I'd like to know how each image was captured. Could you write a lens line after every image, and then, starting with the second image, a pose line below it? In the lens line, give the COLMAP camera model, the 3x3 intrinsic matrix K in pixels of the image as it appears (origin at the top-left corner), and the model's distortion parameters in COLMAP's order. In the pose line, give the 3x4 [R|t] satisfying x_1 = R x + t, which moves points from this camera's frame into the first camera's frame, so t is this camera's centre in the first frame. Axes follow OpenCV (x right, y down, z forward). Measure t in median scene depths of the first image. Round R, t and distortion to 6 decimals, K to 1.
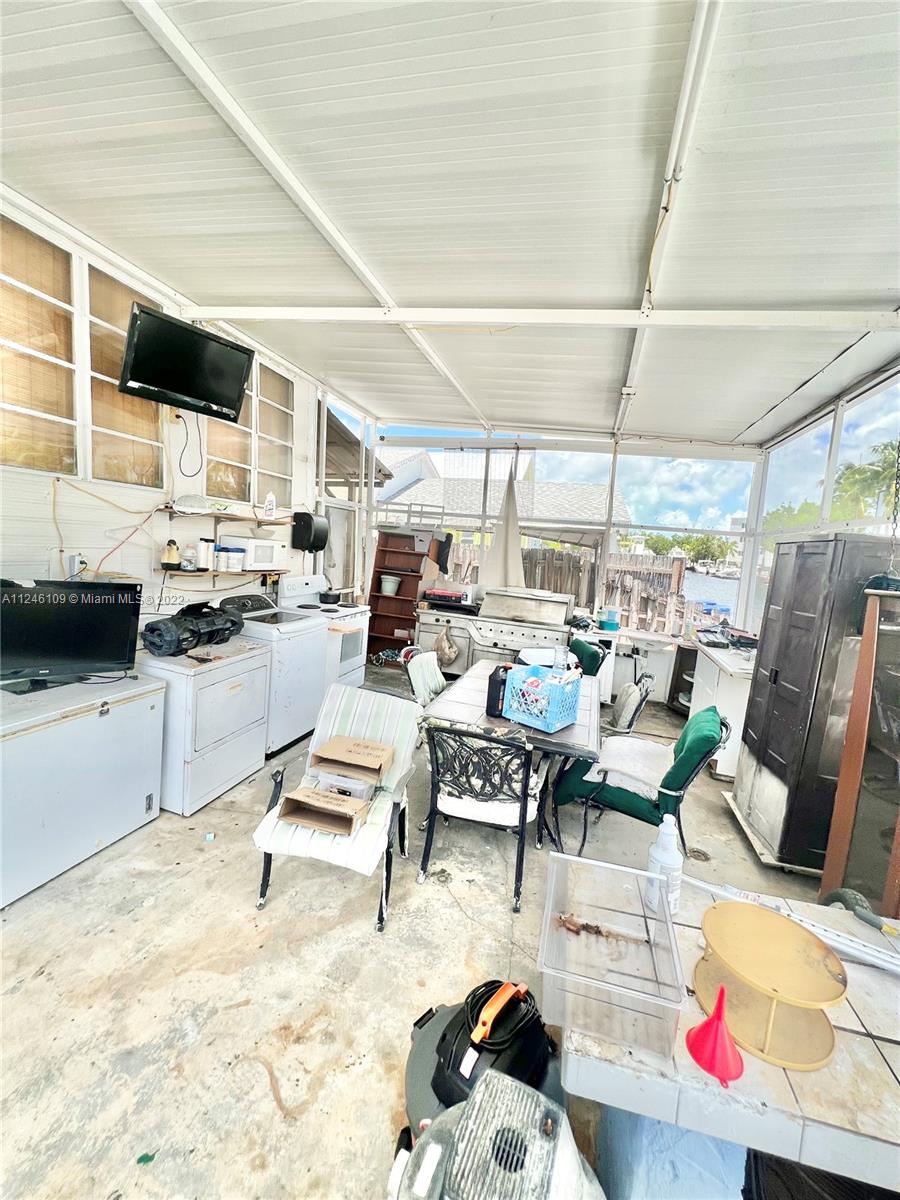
lens RADIAL K [[478.7, 0, 448.1], [0, 478.7, 599.3], [0, 0, 1]] dist [0.001018, -0.000003]
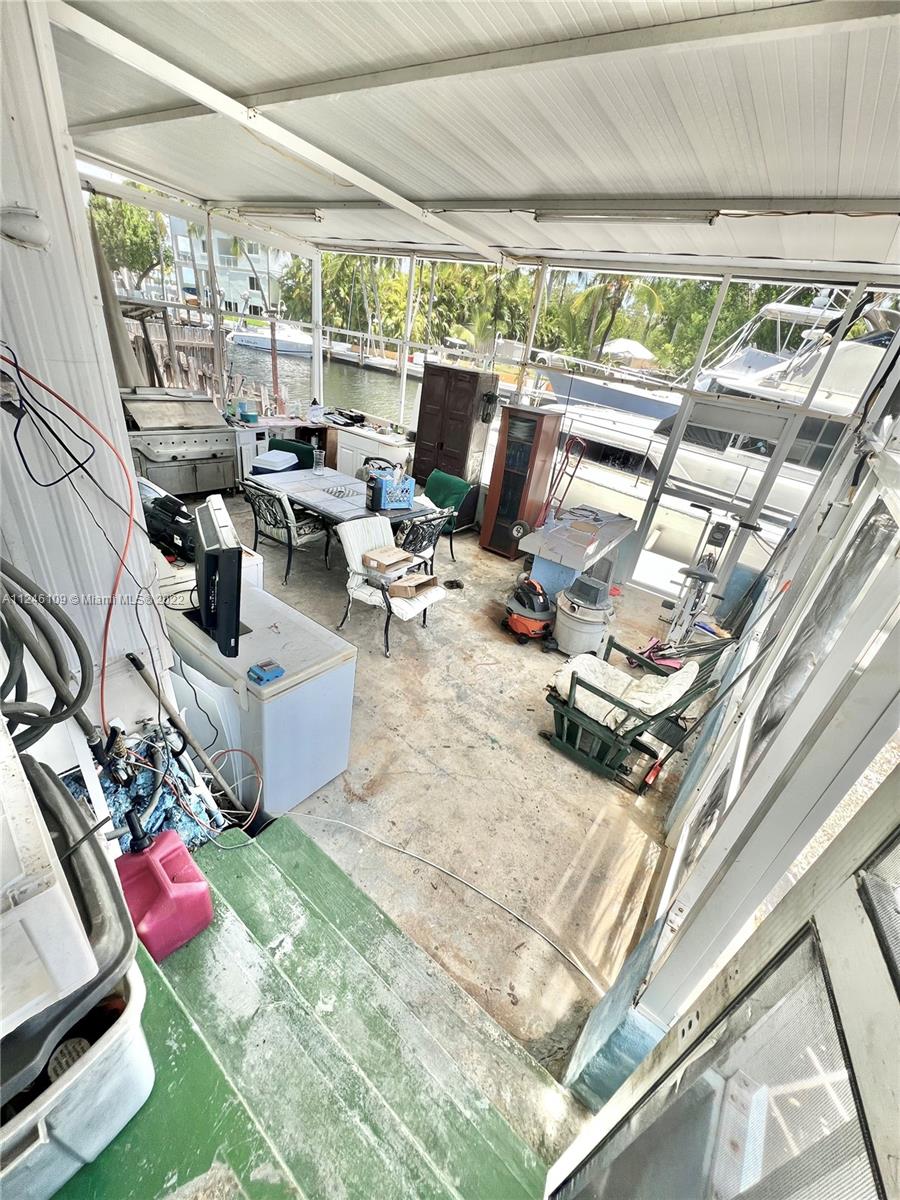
lens RADIAL K [[478.7, 0, 451.3], [0, 478.7, 597.6], [0, 0, 1]] dist [0.001018, -0.000003]
pose [[0.353364, -0.471905, 0.807737, -2.141860], [-0.005436, 0.862391, 0.506213, -0.539414], [-0.935470, -0.183269, 0.302173, 0.425545]]
